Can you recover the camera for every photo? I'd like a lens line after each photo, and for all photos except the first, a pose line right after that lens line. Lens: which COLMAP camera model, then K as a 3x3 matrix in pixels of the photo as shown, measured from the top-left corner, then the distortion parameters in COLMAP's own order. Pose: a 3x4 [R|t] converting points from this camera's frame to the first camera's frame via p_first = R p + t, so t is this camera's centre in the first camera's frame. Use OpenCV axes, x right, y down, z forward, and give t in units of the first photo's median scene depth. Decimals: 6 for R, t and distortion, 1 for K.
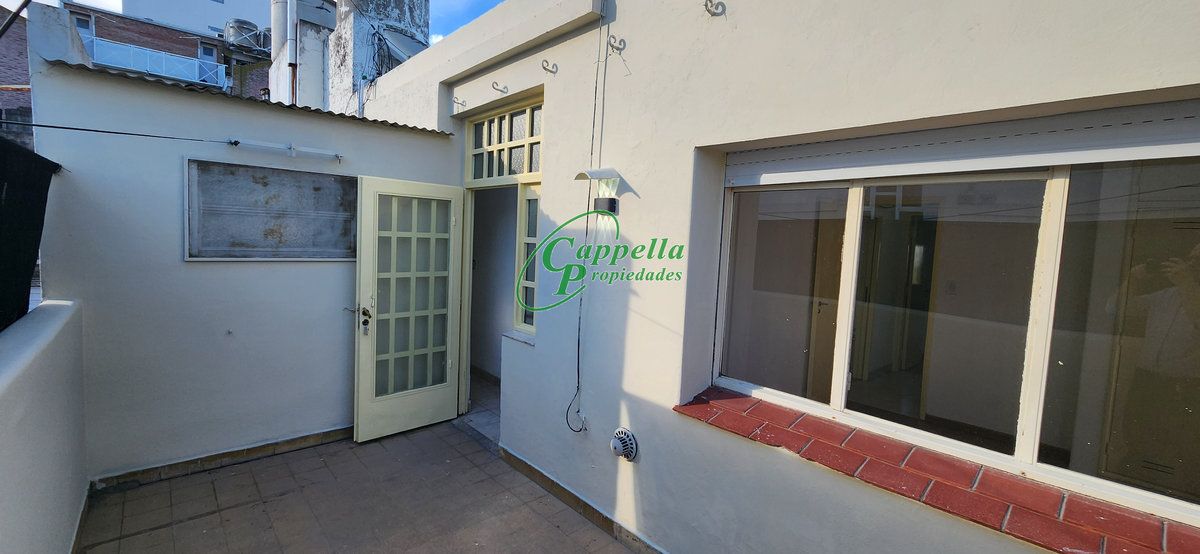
lens RADIAL K [[486.9, 0, 601.5], [0, 486.9, 278.4], [0, 0, 1]] dist [-0.001028, -0.000657]
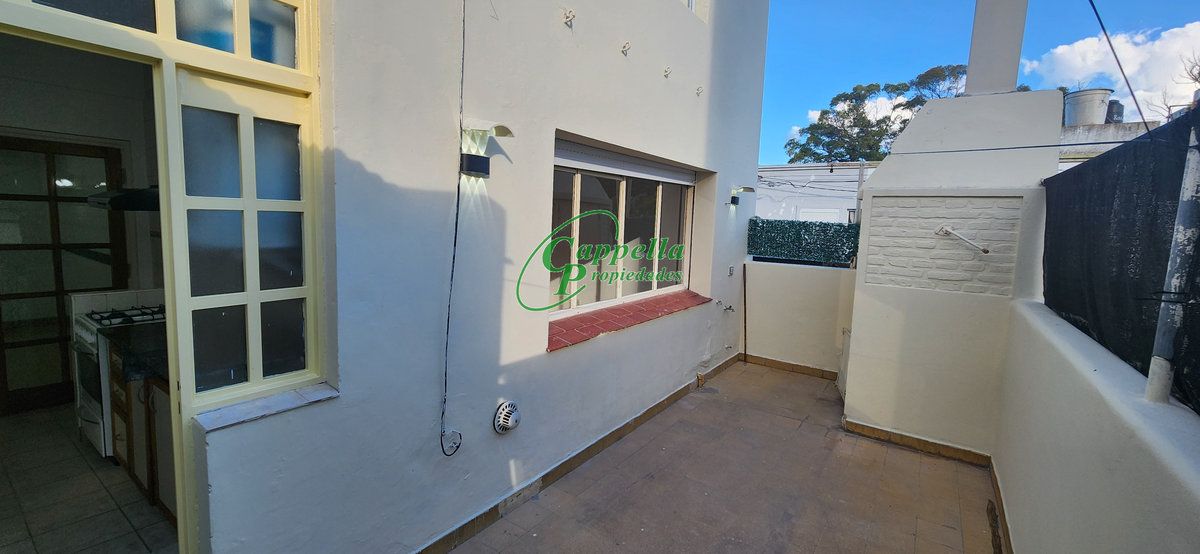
lens RADIAL K [[486.9, 0, 601.1], [0, 486.9, 268.8], [0, 0, 1]] dist [-0.001028, -0.000657]
pose [[-0.223081, -0.155071, 0.962387, -0.875346], [0.033445, 0.985467, 0.166543, -0.106341], [-0.974226, 0.069340, -0.214652, 0.989131]]
